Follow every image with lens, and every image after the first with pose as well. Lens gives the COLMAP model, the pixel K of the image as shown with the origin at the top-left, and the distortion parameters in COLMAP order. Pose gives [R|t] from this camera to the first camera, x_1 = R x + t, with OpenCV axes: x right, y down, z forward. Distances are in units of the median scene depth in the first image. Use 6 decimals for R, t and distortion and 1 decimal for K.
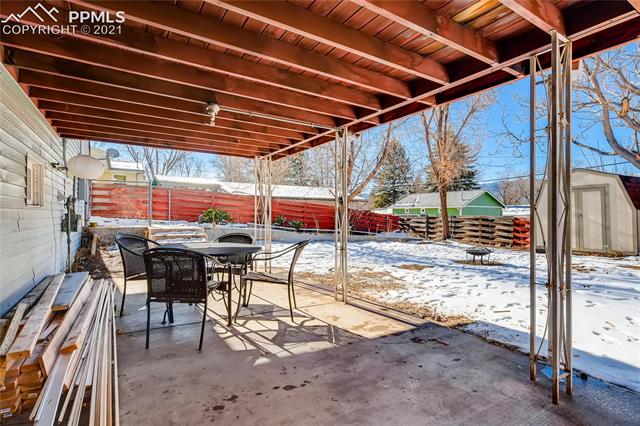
lens RADIAL K [[322.1, 0, 320.3], [0, 322.1, 214.3], [0, 0, 1]] dist [-0.006357, 0.004761]
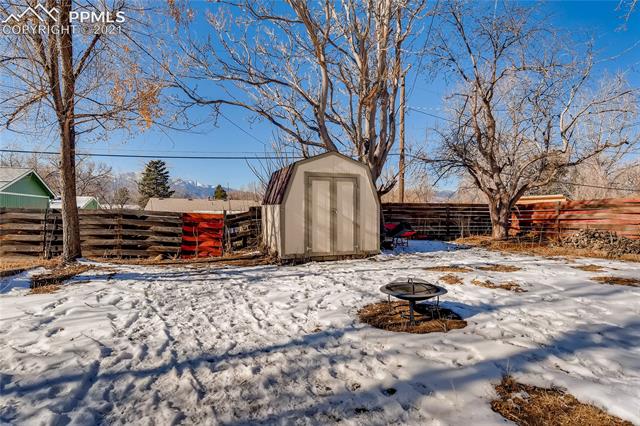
lens RADIAL K [[322.1, 0, 320.1], [0, 322.1, 214.3], [0, 0, 1]] dist [-0.006357, 0.004761]
pose [[0.213122, -0.008783, 0.976986, 0.013858], [-0.011744, 0.999864, 0.011551, 0.001887], [-0.976955, -0.013936, 0.212990, 0.556632]]
